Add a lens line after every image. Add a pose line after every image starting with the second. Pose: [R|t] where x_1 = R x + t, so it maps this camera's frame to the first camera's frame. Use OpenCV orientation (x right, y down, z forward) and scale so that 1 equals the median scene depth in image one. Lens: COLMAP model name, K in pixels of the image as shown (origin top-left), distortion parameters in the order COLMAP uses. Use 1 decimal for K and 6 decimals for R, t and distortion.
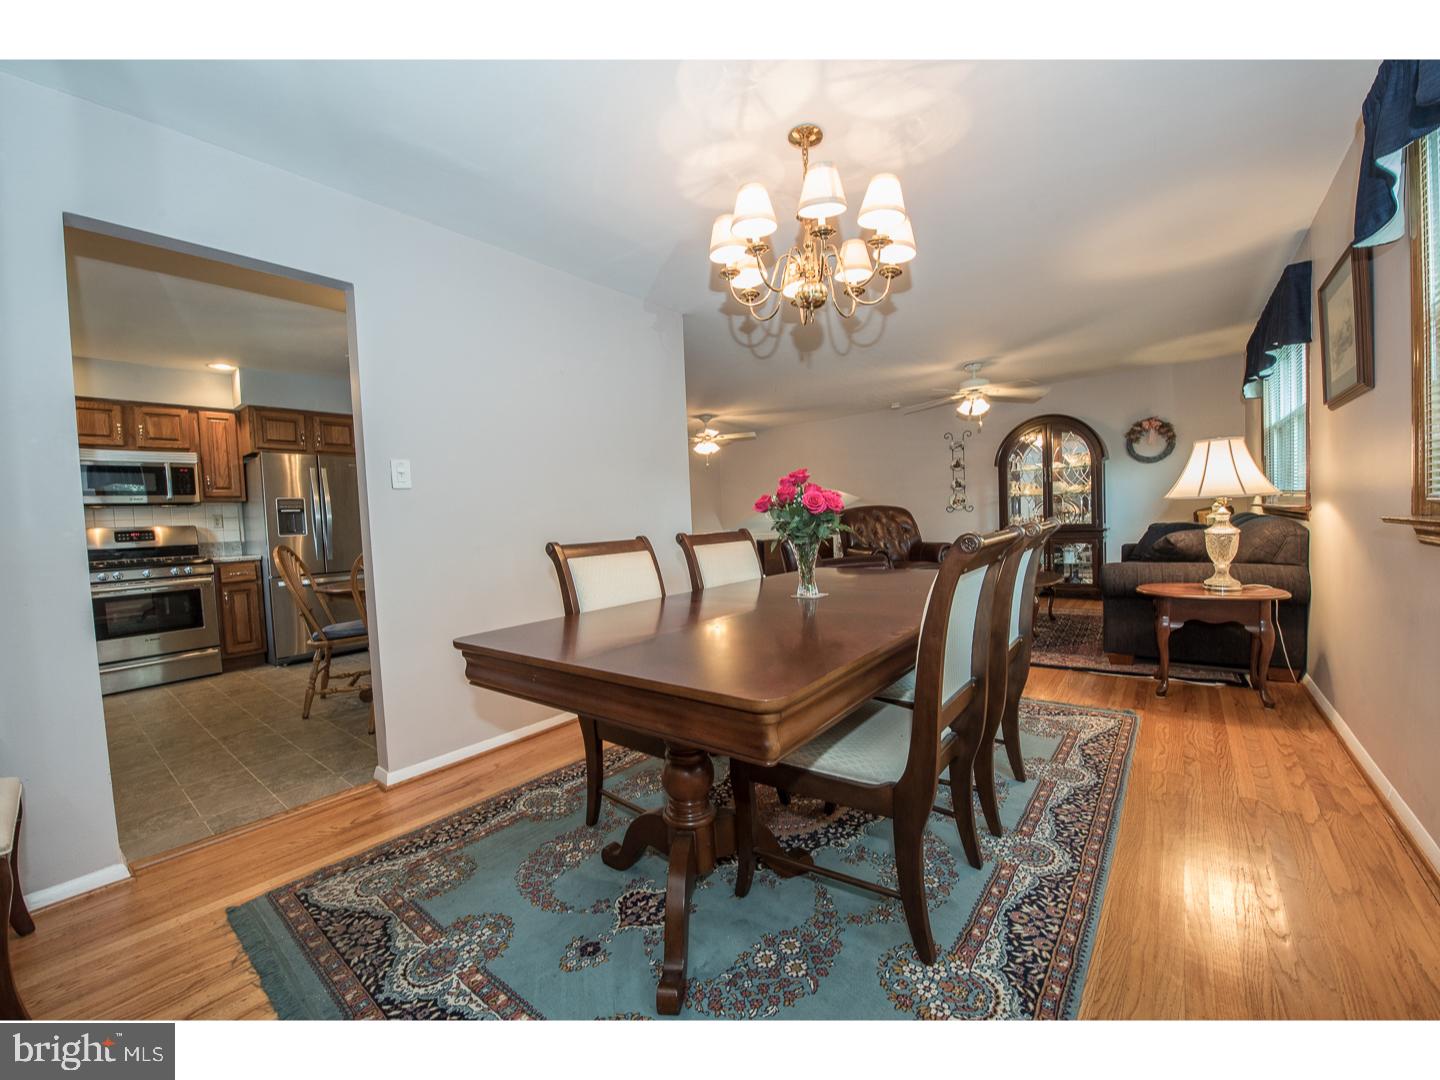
lens RADIAL K [[564.6, 0, 720.0], [0, 564.6, 540.0], [0, 0, 1]] dist [-0.010285, -0.000111]
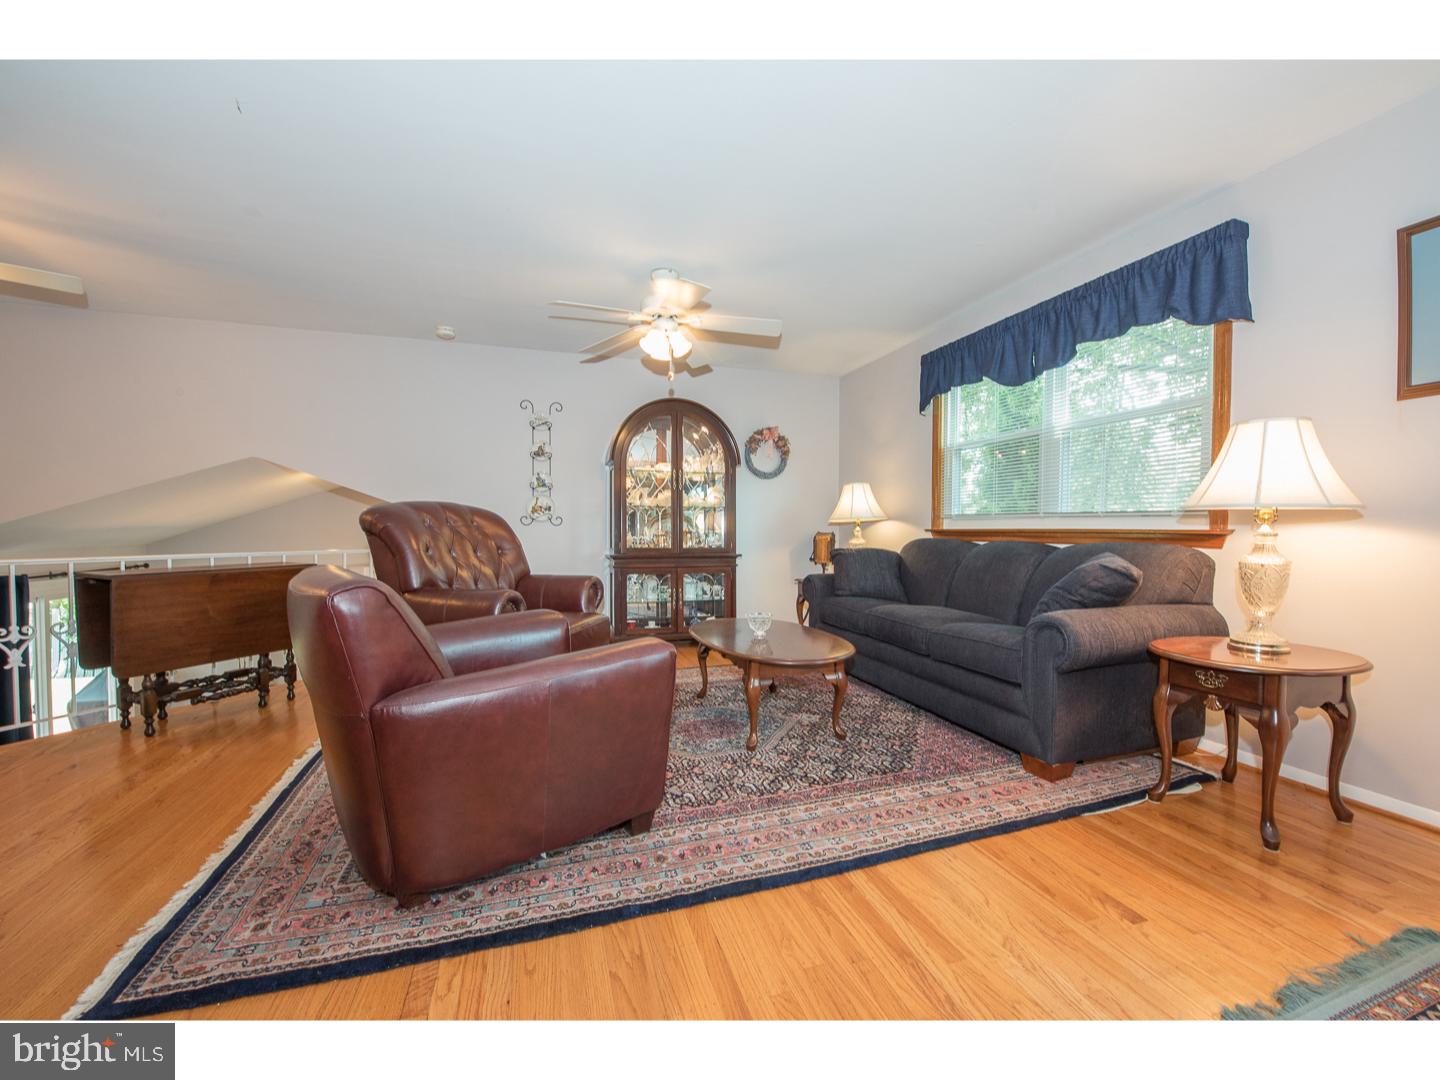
lens RADIAL K [[569.5, 0, 720.1], [0, 569.5, 542.8], [0, 0, 1]] dist [-0.017896, -0.002255]
pose [[0.543033, 0.025528, 0.839324, -0.065531], [0.006167, 0.999390, -0.034387, -0.032138], [-0.839689, 0.023849, 0.542544, 2.633783]]
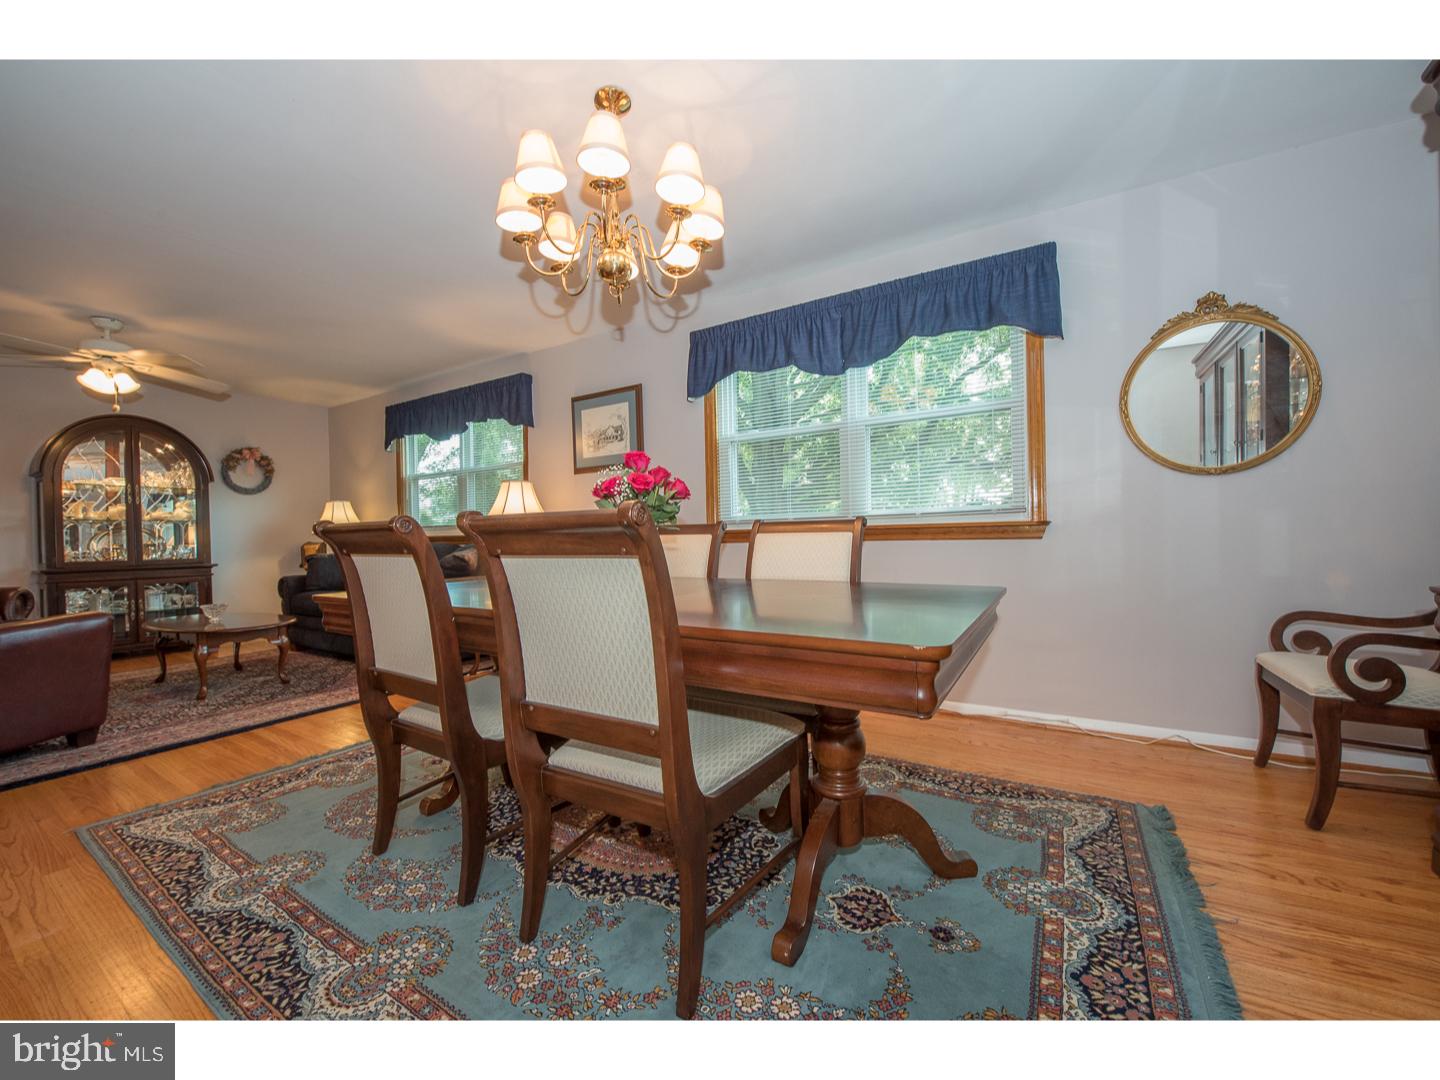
lens RADIAL K [[569.5, 0, 720.1], [0, 569.5, 542.8], [0, 0, 1]] dist [-0.017896, -0.002255]
pose [[-0.133431, 0.035556, 0.990420, -1.286292], [0.062760, 0.997654, -0.027360, 0.099206], [-0.989069, 0.058509, -0.135349, 1.538214]]
